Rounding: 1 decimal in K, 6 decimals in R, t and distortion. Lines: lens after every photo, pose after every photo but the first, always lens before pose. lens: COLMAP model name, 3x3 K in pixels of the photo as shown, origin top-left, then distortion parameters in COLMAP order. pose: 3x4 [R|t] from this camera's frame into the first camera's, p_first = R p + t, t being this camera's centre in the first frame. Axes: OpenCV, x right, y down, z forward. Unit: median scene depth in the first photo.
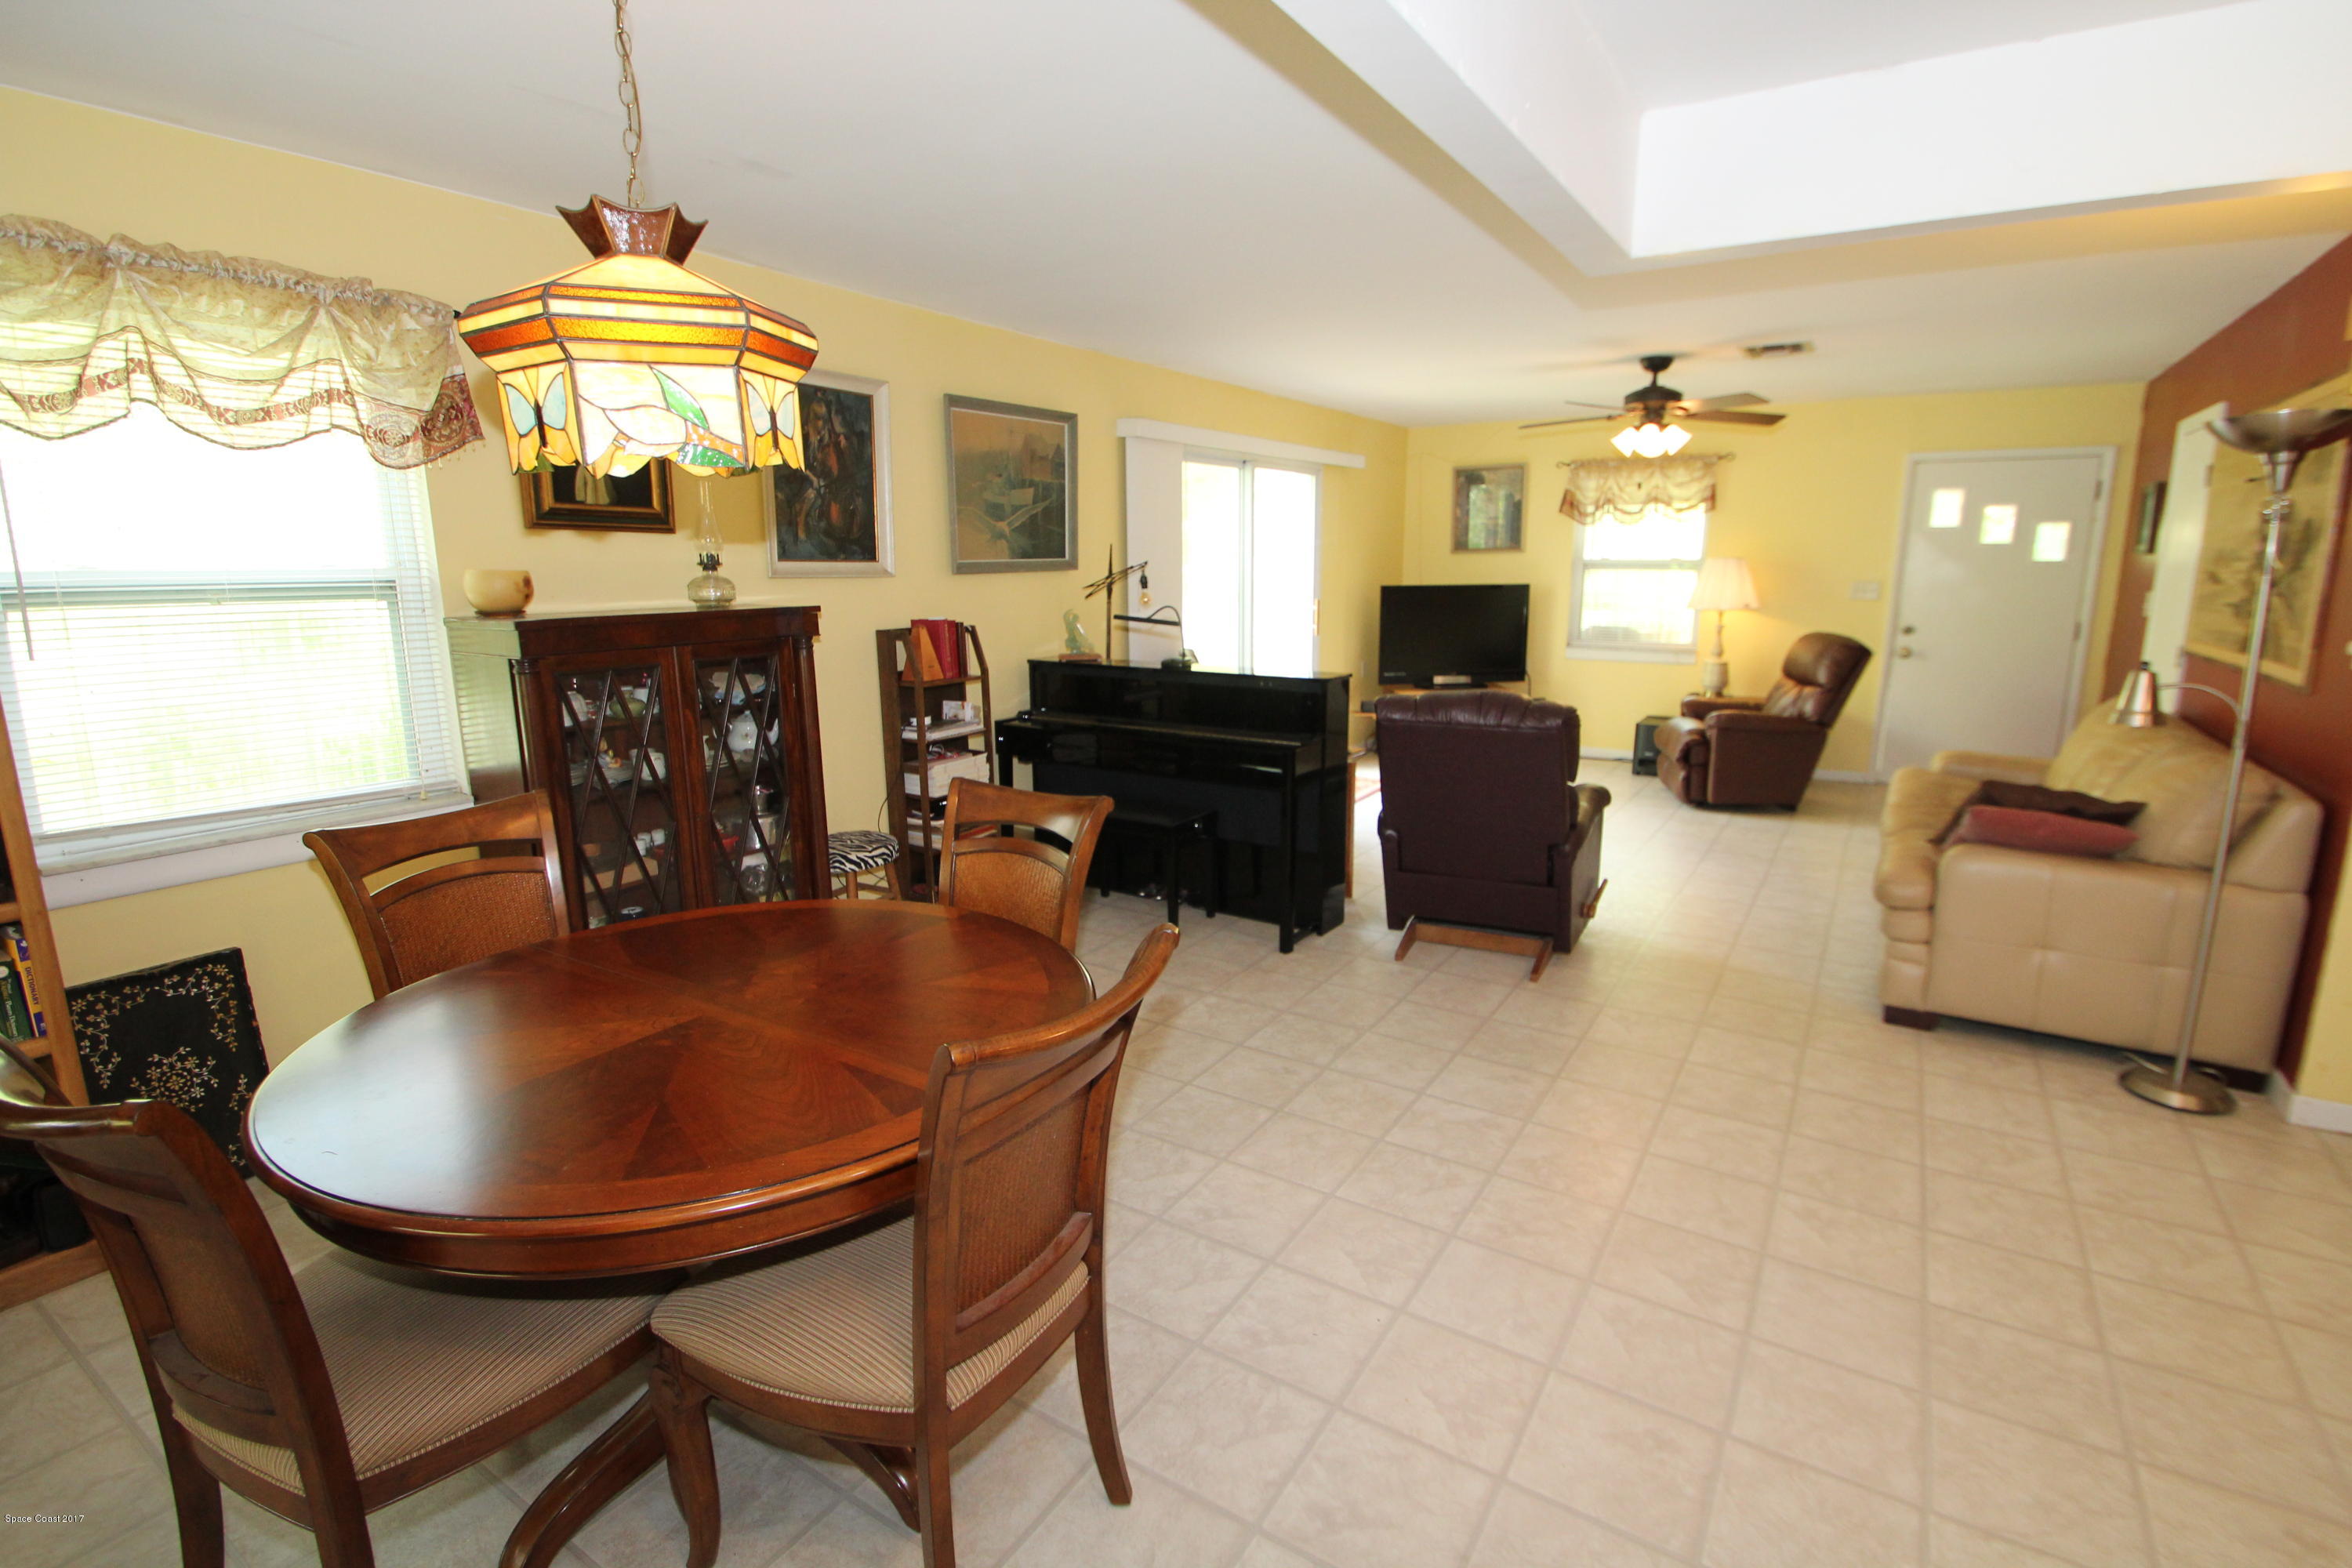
lens RADIAL K [[1099.0, 0, 1189.7], [0, 1099.0, 775.5], [0, 0, 1]] dist [0.010909, -0.016437]
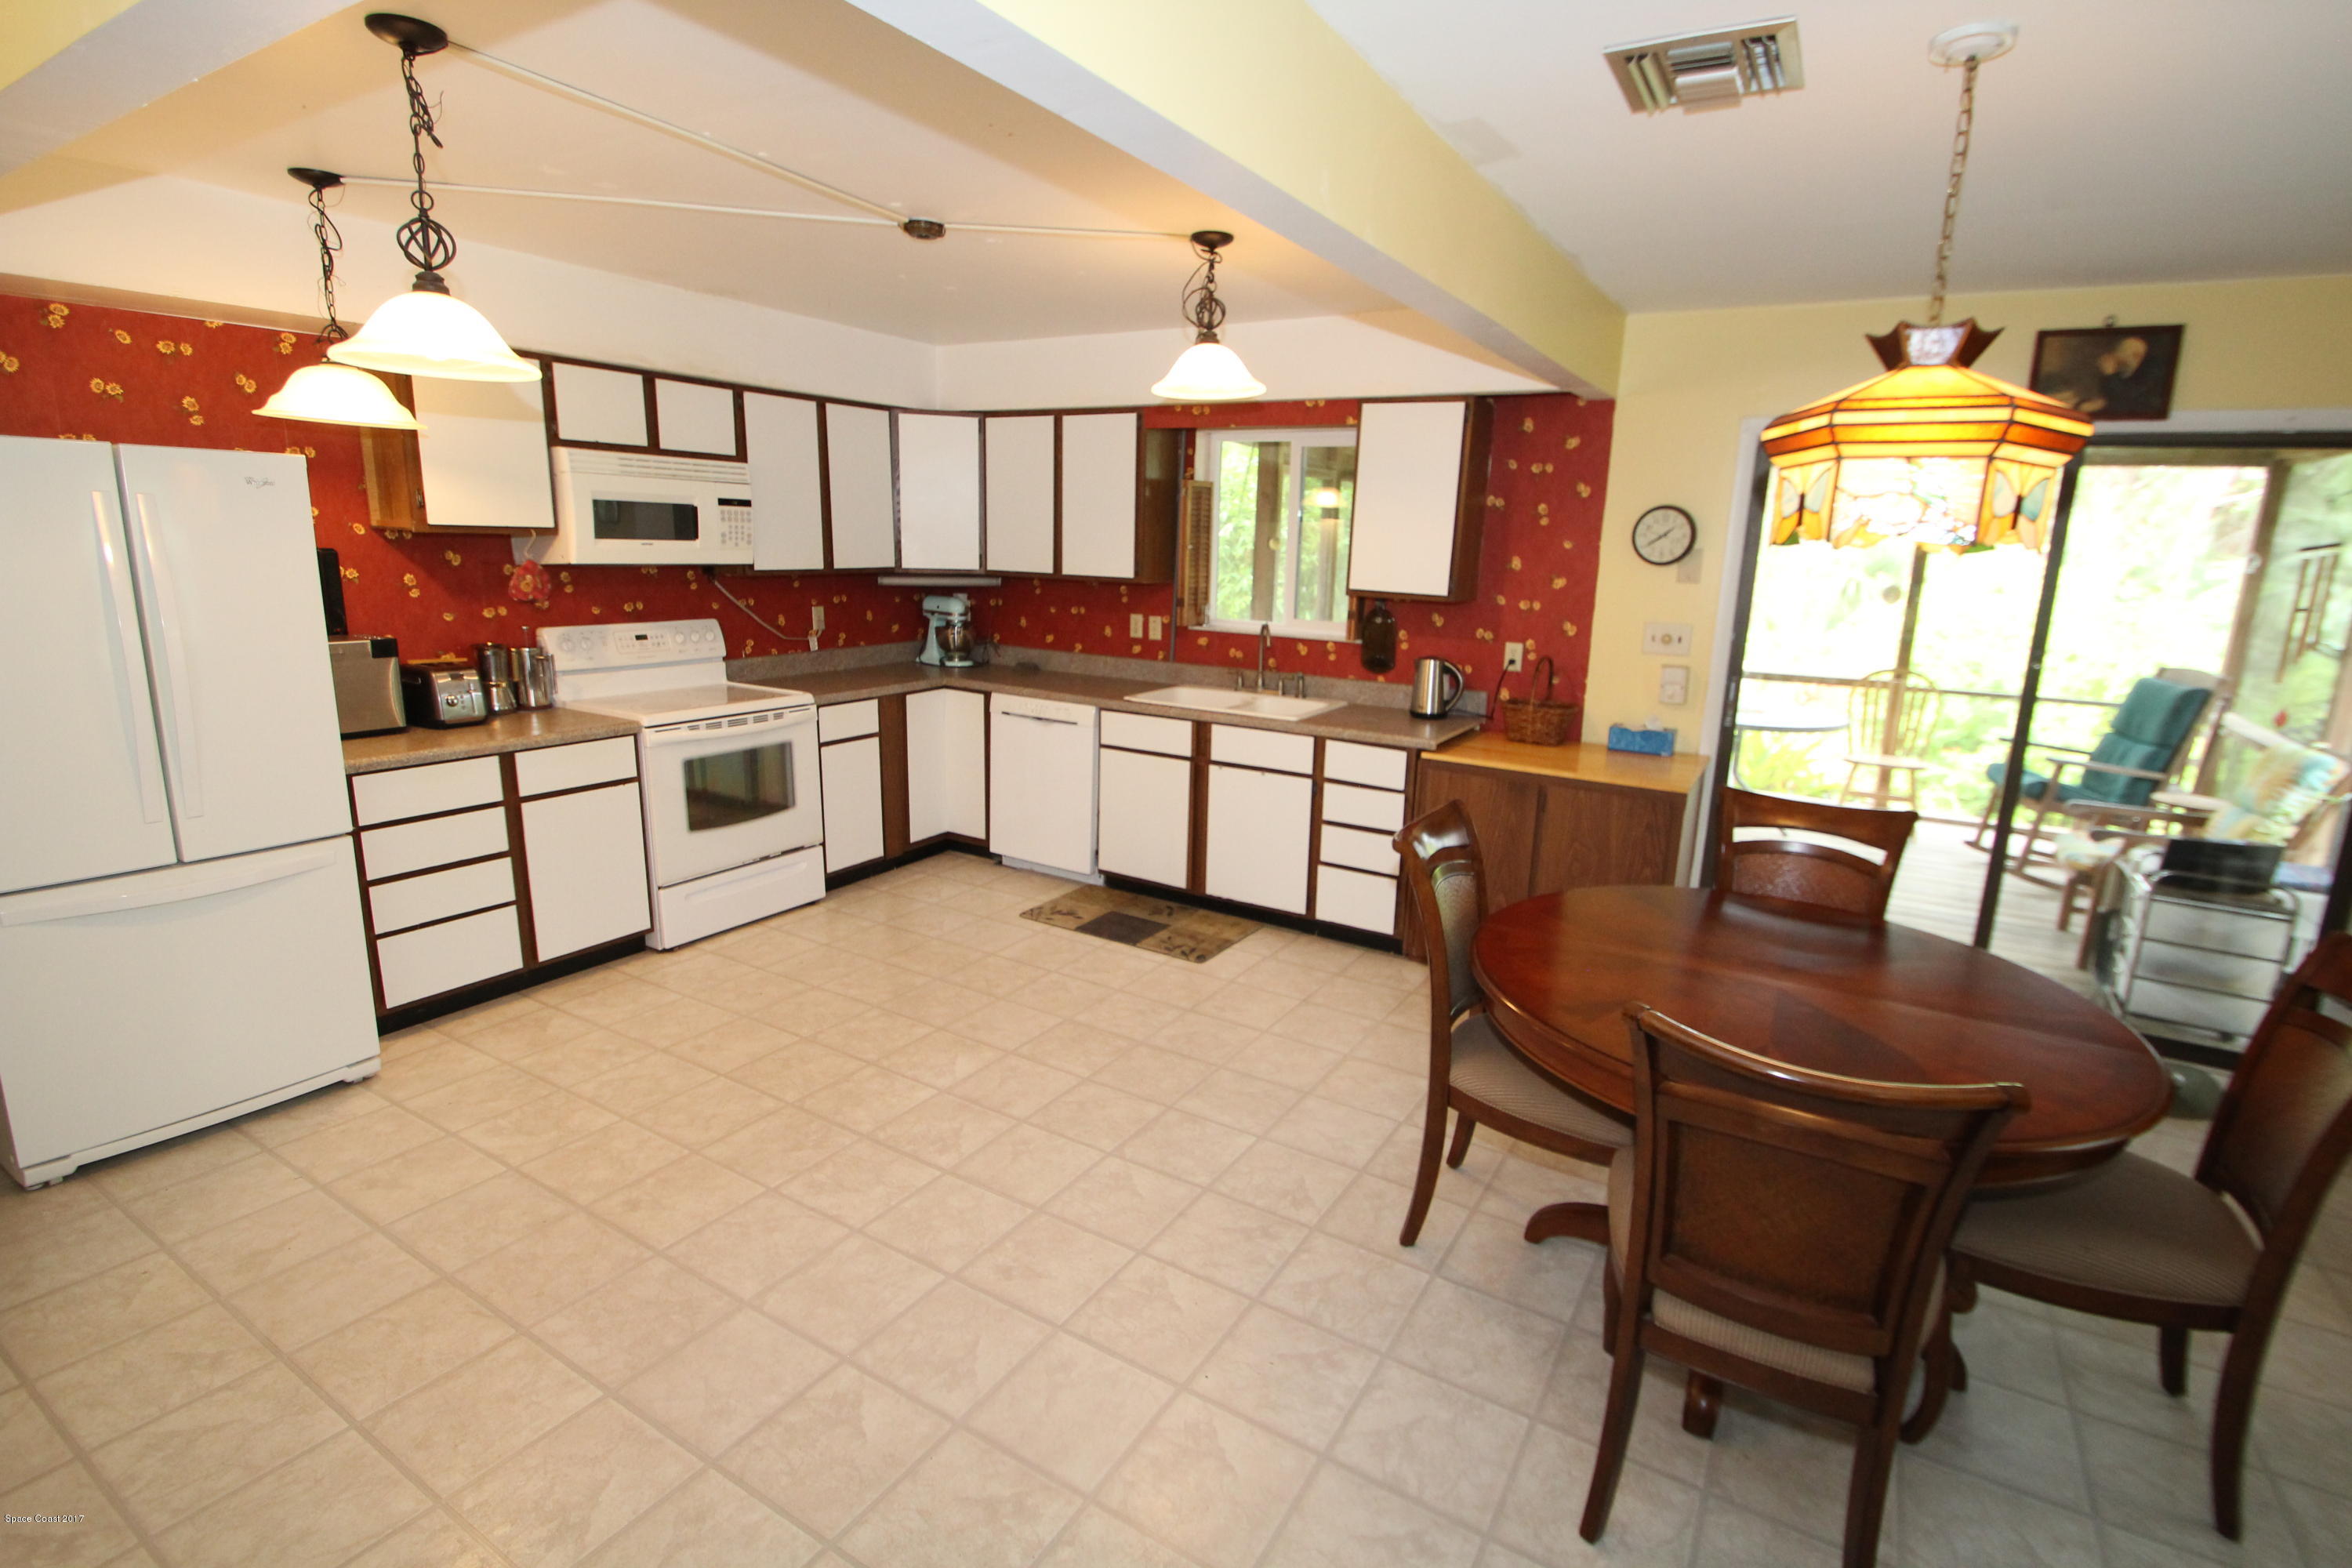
lens RADIAL K [[1099.0, 0, 1189.7], [0, 1099.0, 775.5], [0, 0, 1]] dist [0.010909, -0.016437]
pose [[-0.999231, -0.023720, -0.031230, 0.097529], [-0.034285, 0.914981, 0.402039, -0.165935], [0.019038, 0.402800, -0.915090, 0.712780]]
